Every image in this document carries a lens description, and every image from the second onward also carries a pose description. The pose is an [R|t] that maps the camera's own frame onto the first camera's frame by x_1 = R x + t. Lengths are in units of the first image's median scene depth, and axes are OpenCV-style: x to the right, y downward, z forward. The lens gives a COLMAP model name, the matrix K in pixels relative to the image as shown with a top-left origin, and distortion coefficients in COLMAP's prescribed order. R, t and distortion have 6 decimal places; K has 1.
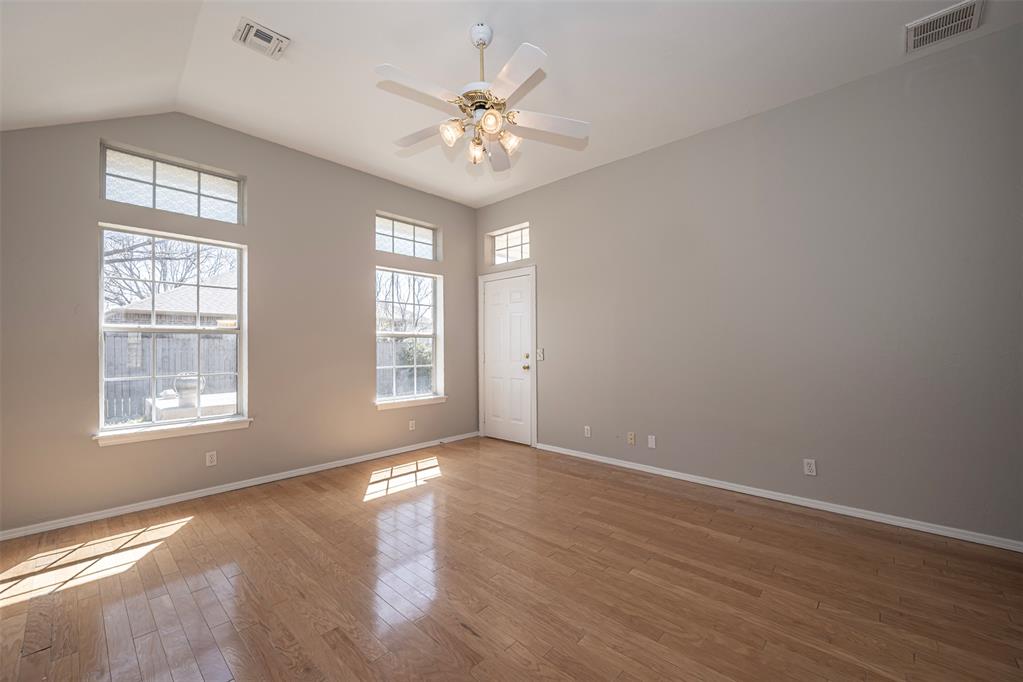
lens RADIAL K [[404.2, 0, 511.7], [0, 404.2, 345.6], [0, 0, 1]] dist [-0.000079, -0.000149]
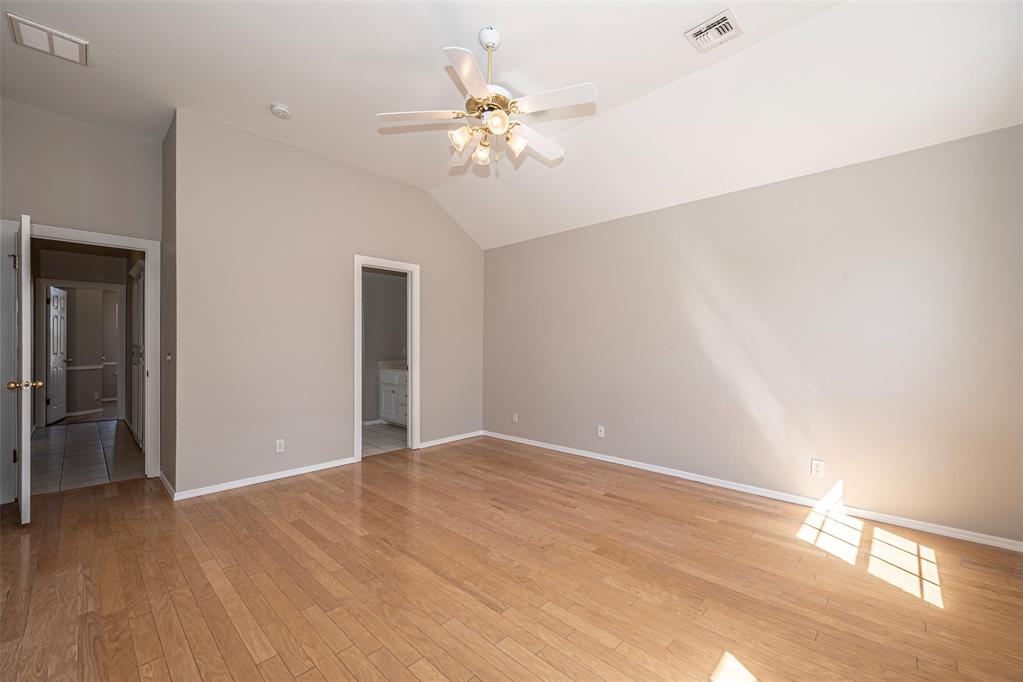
lens RADIAL K [[404.2, 0, 511.7], [0, 404.2, 345.6], [0, 0, 1]] dist [-0.000079, -0.000149]
pose [[-0.999859, 0.006303, 0.015549, -0.119454], [0.006324, 0.999979, 0.001320, 0.001025], [-0.015540, 0.001419, -0.999878, 1.660415]]
